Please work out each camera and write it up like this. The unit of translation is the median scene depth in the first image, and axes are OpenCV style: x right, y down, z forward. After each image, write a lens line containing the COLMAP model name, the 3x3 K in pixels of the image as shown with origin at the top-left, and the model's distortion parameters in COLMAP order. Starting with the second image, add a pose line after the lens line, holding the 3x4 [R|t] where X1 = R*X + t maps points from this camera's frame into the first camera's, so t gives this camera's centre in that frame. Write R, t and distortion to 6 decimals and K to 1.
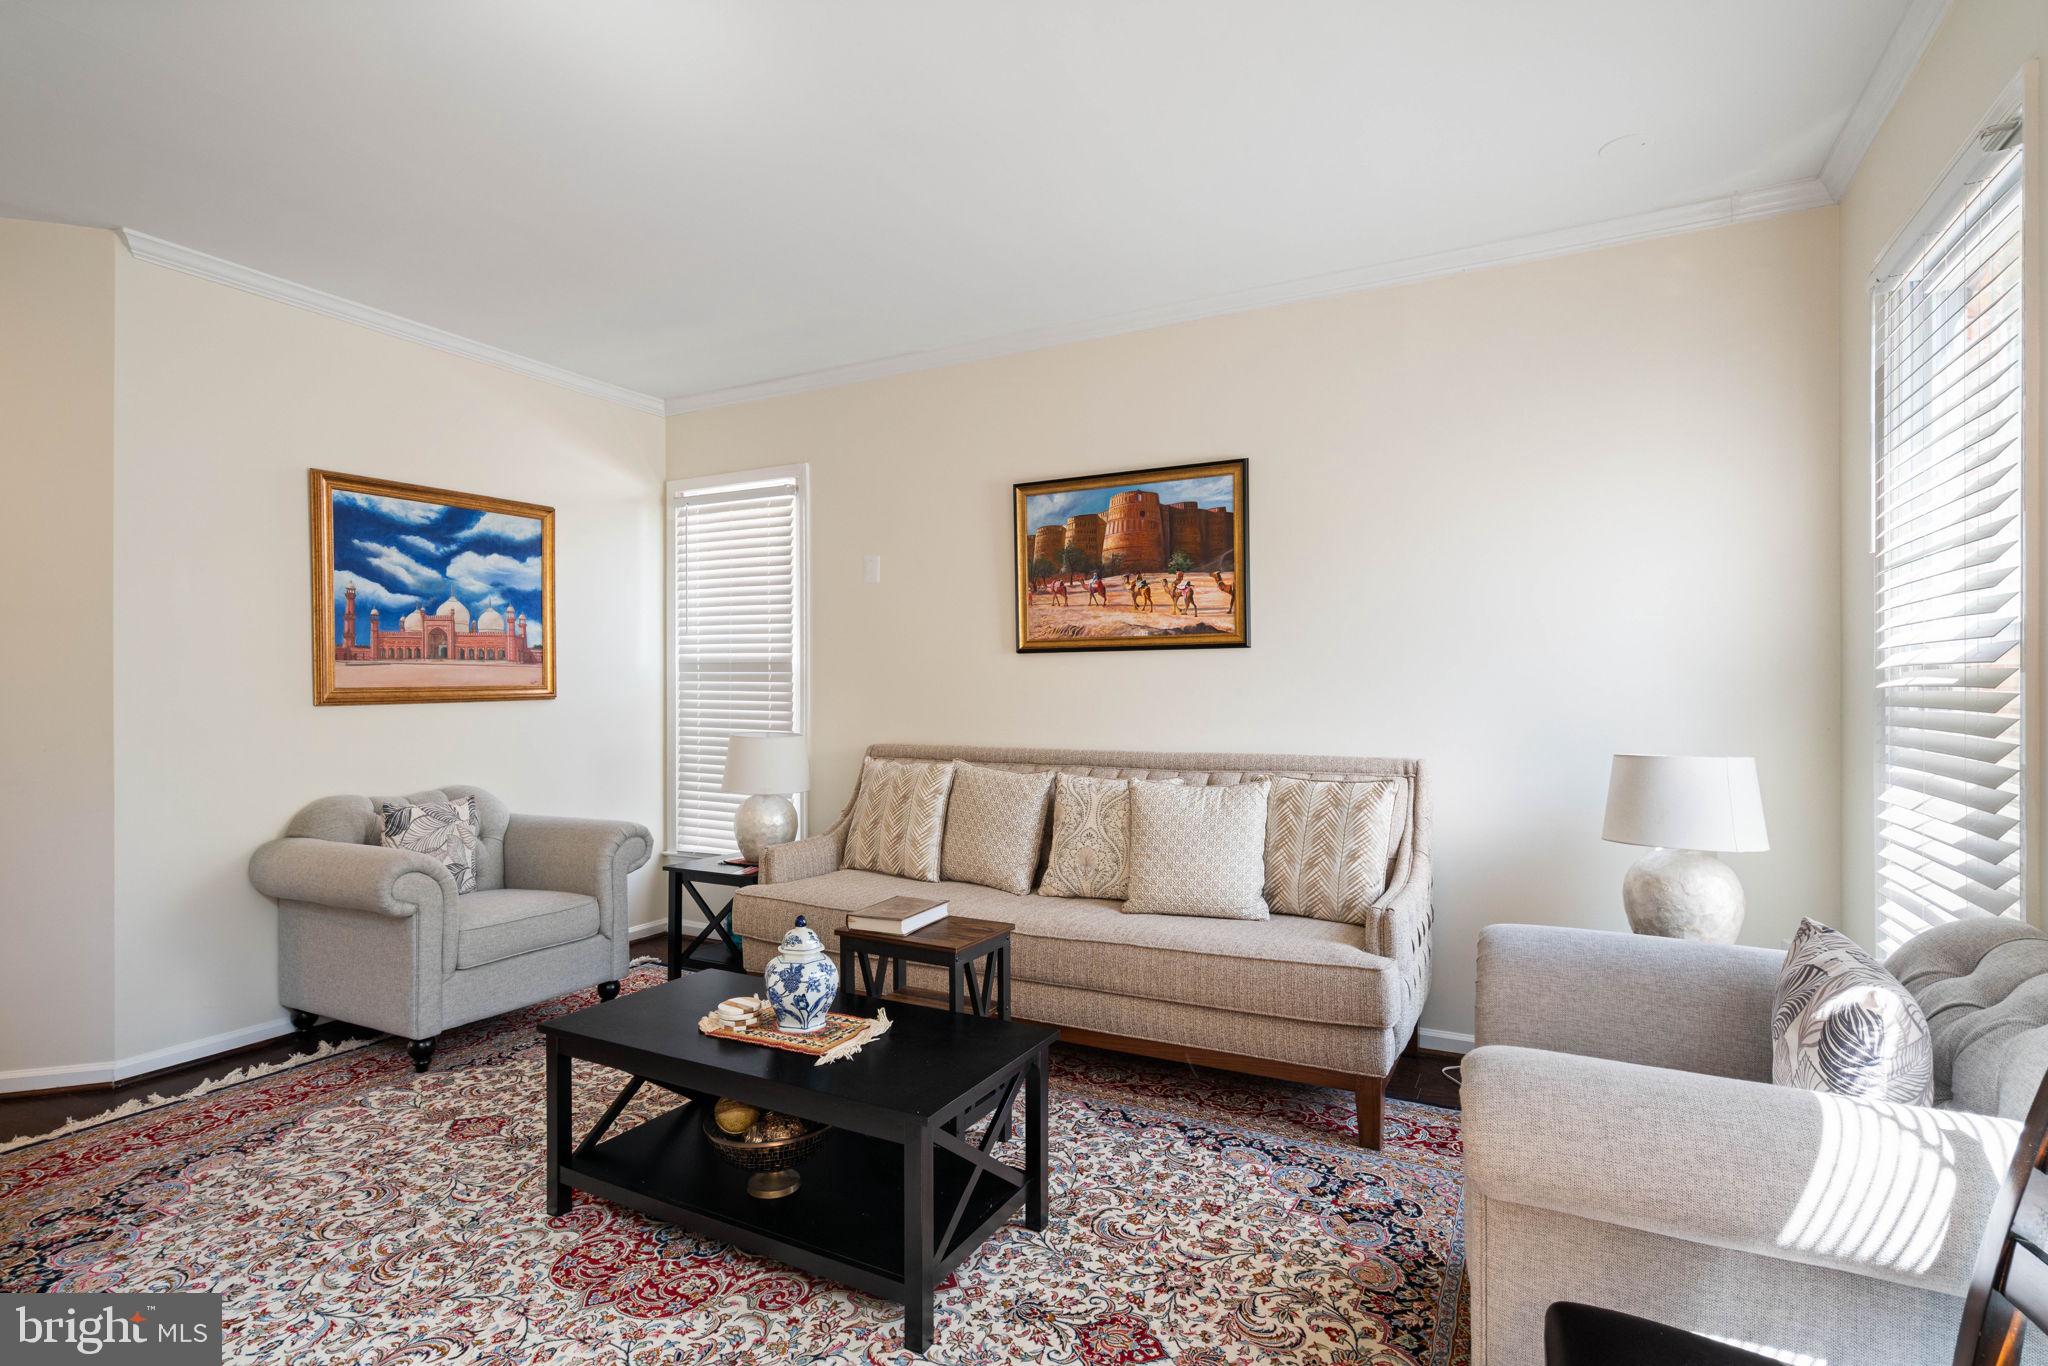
lens RADIAL K [[999.8, 0, 1025.6], [0, 999.8, 698.8], [0, 0, 1]] dist [0.000309, 0.000048]
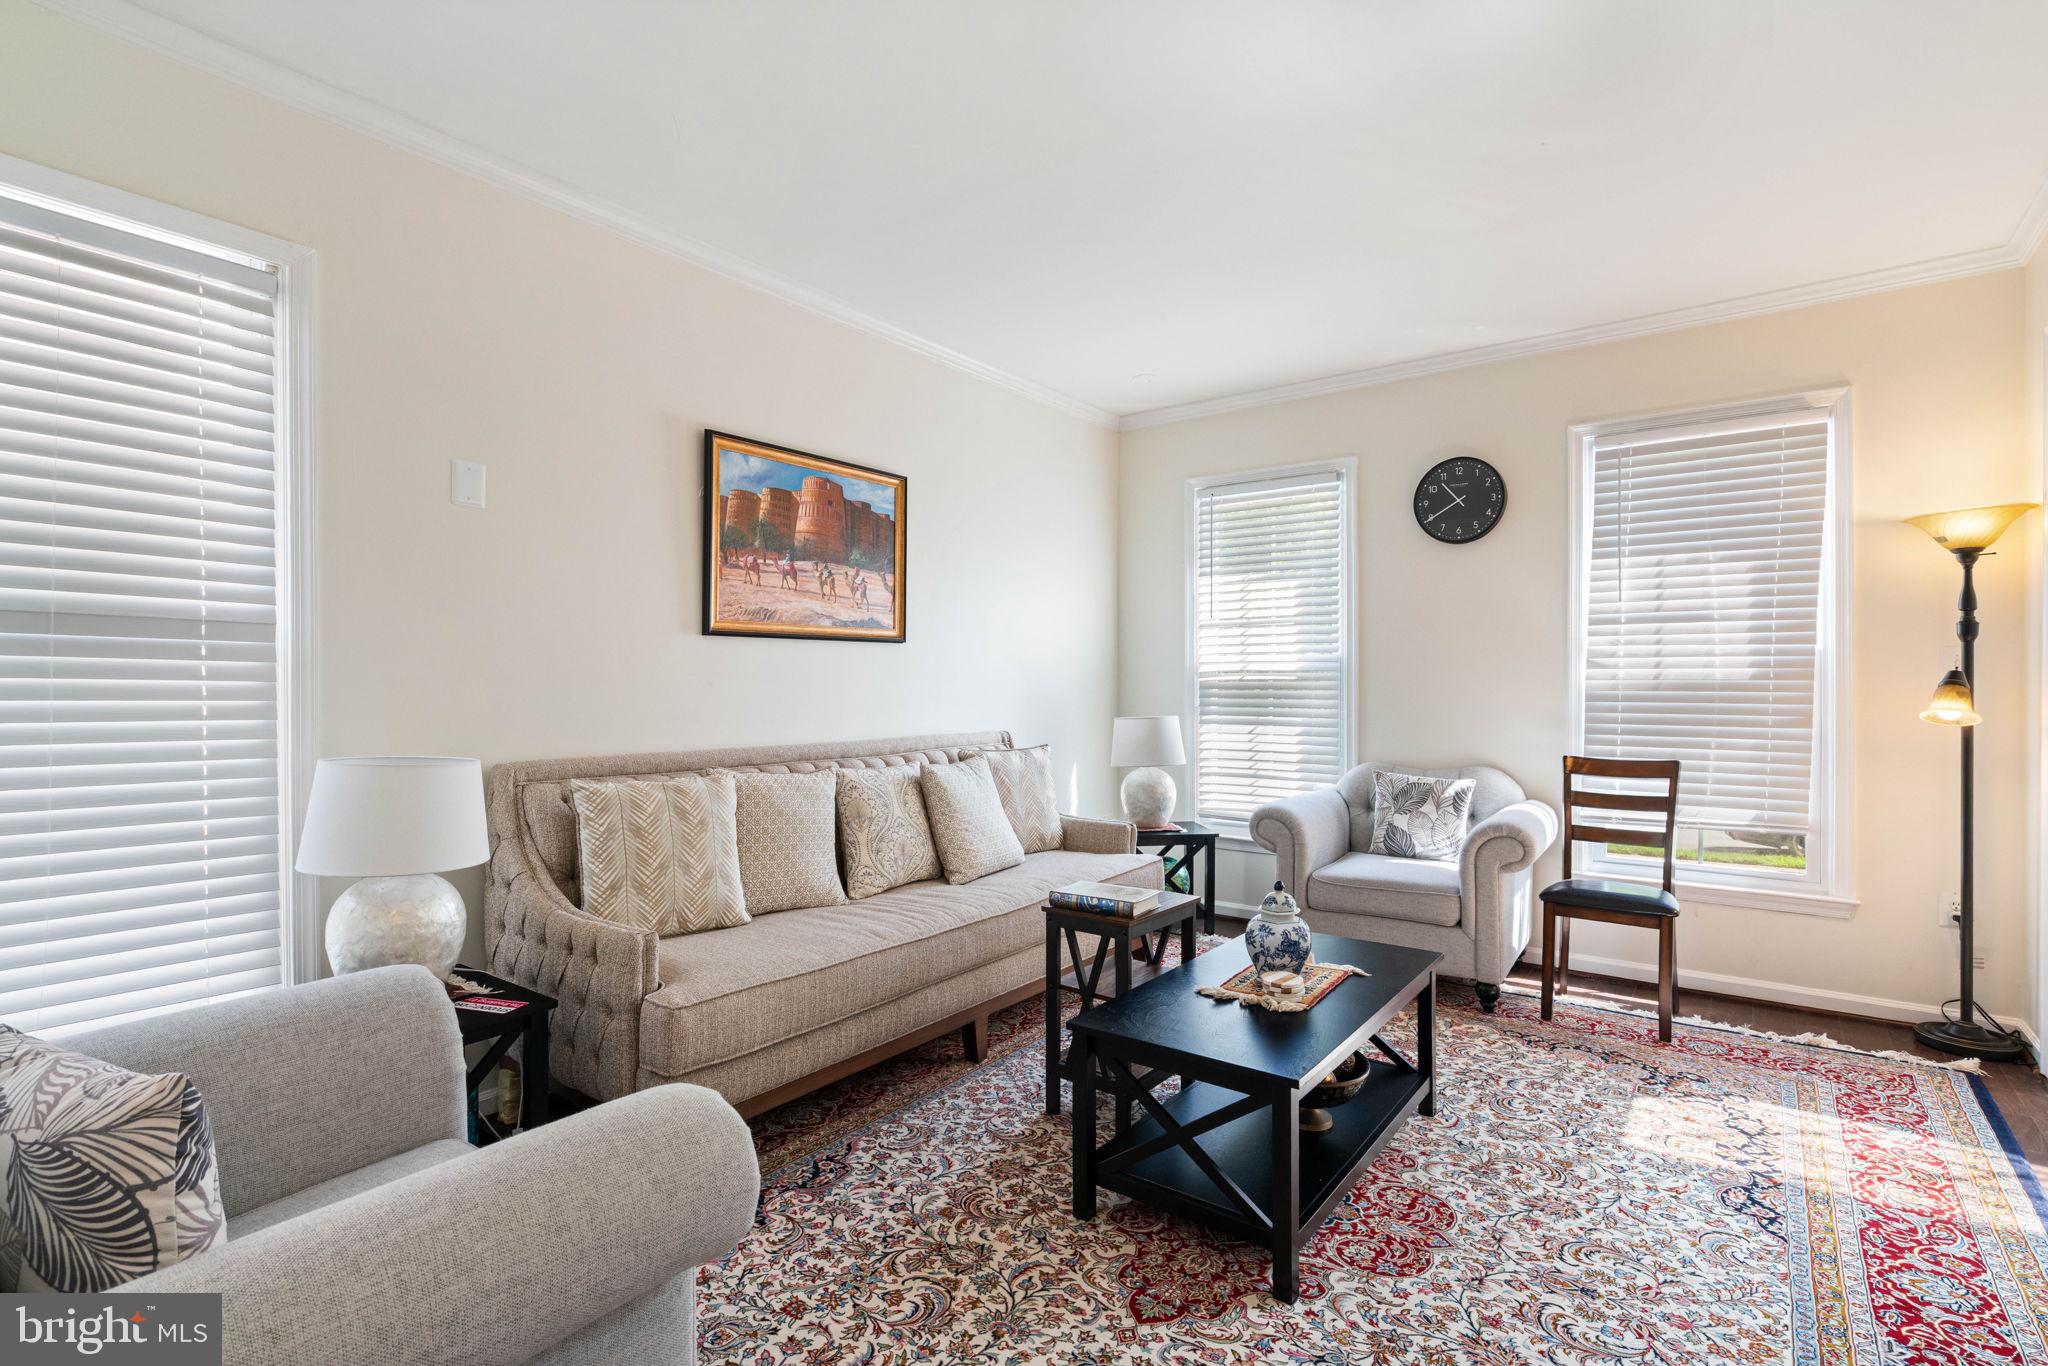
lens RADIAL K [[956.6, 0, 1022.5], [0, 956.6, 688.9], [0, 0, 1]] dist [0.012925, 0.000120]
pose [[0.162365, -0.004188, 0.986722, -0.801154], [0.010135, 0.999945, 0.002577, -0.000944], [-0.986679, 0.009582, 0.162399, 0.667850]]
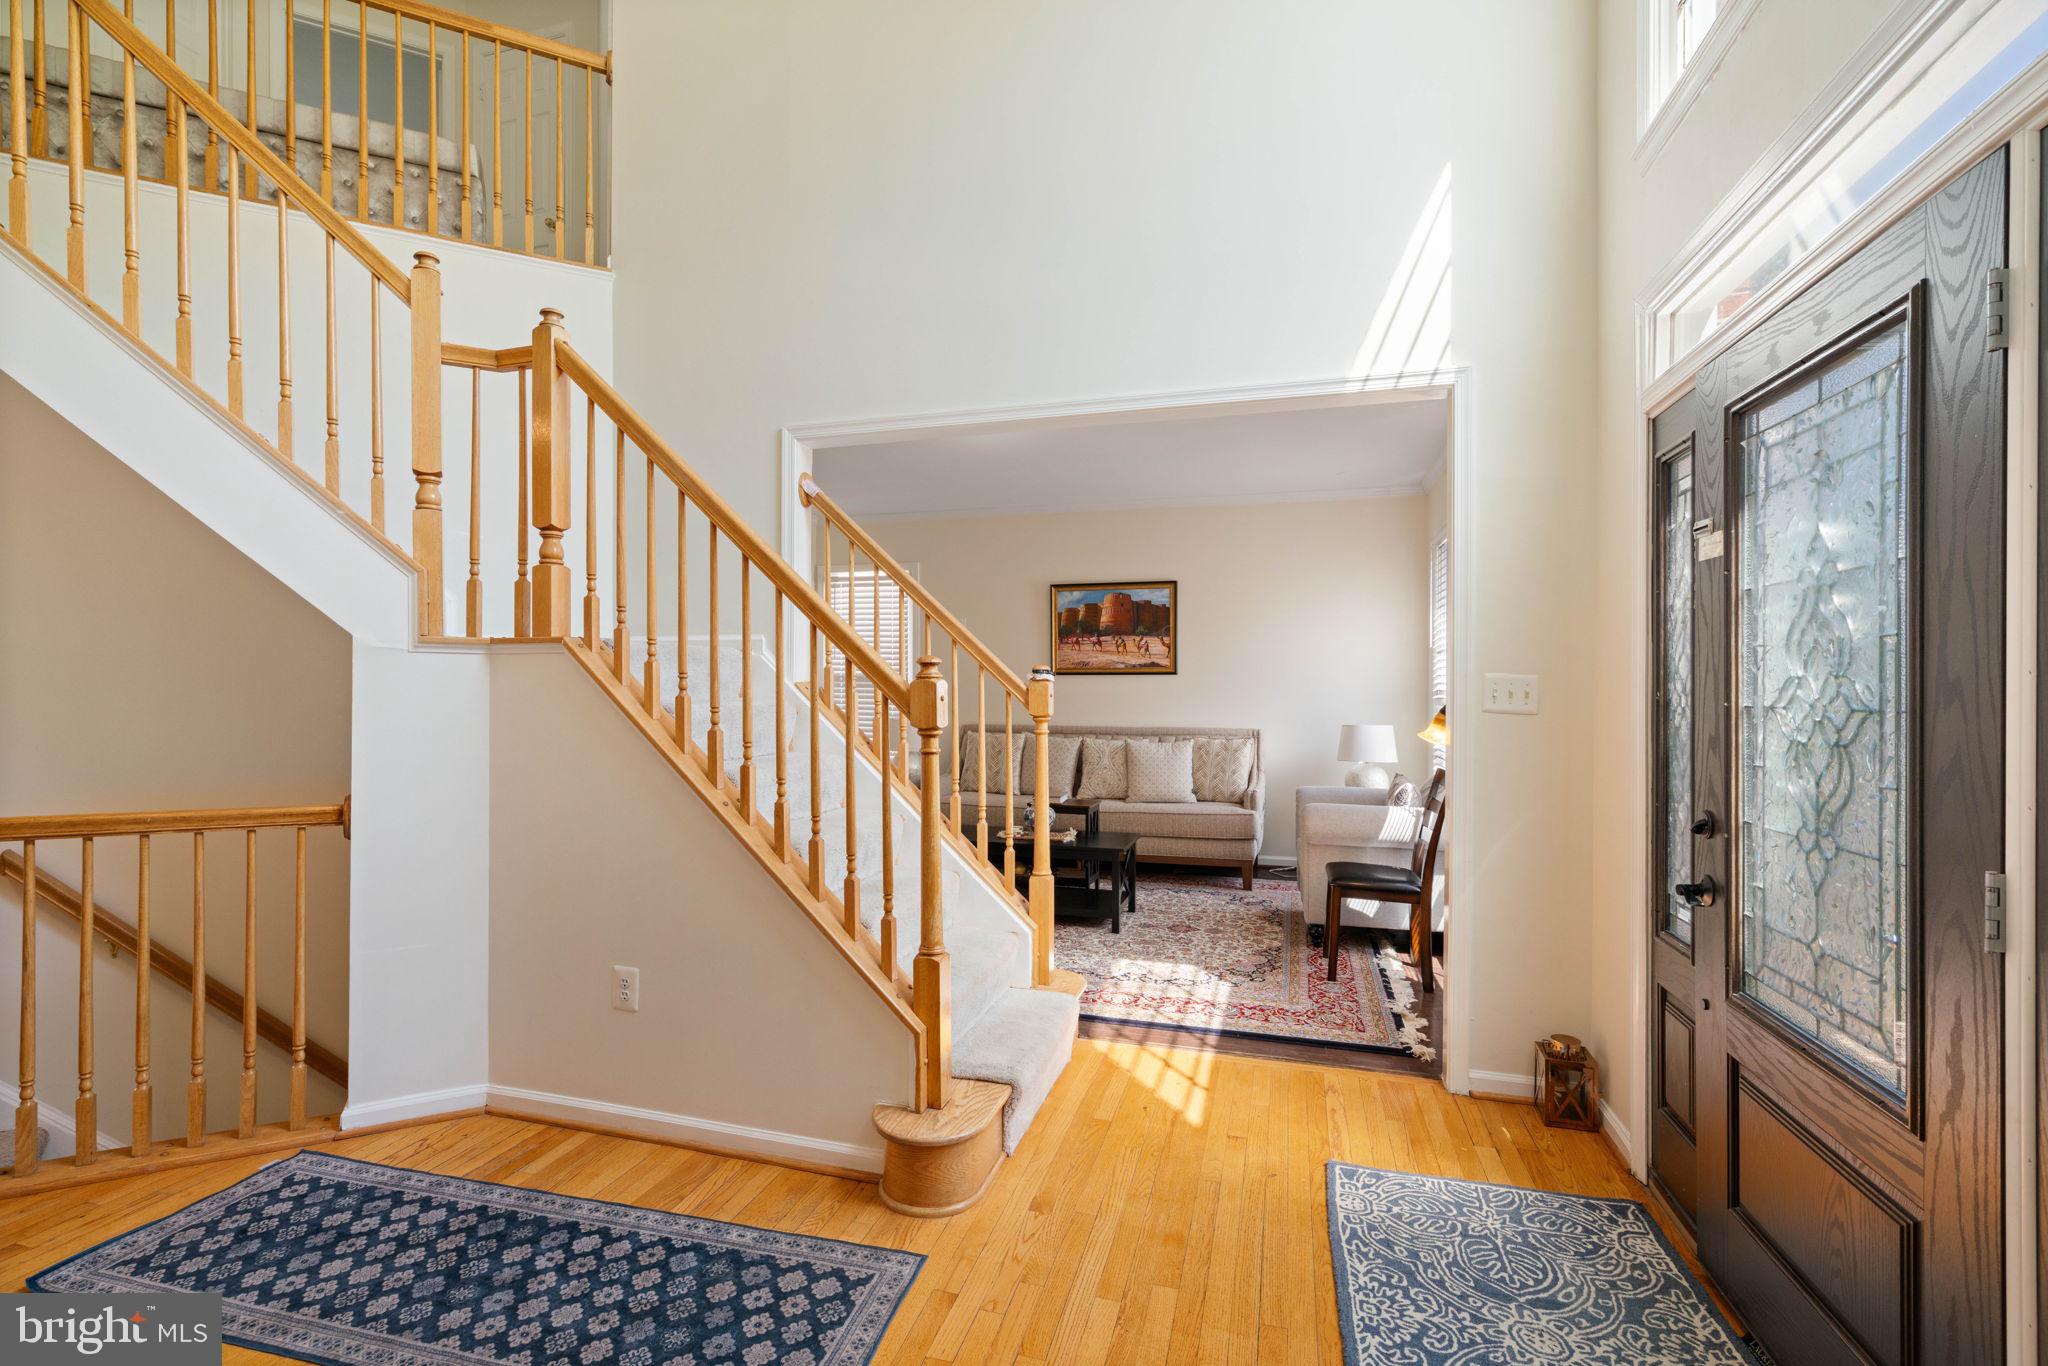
lens RADIAL K [[910.0, 0, 1038.4], [0, 910.0, 692.0], [0, 0, 1]] dist [-0.002912, 0.001980]
pose [[0.977577, 0.005787, 0.210498, -0.420589], [-0.005309, 0.999982, -0.002839, -0.009556], [-0.210511, 0.001658, 0.977590, -0.708203]]
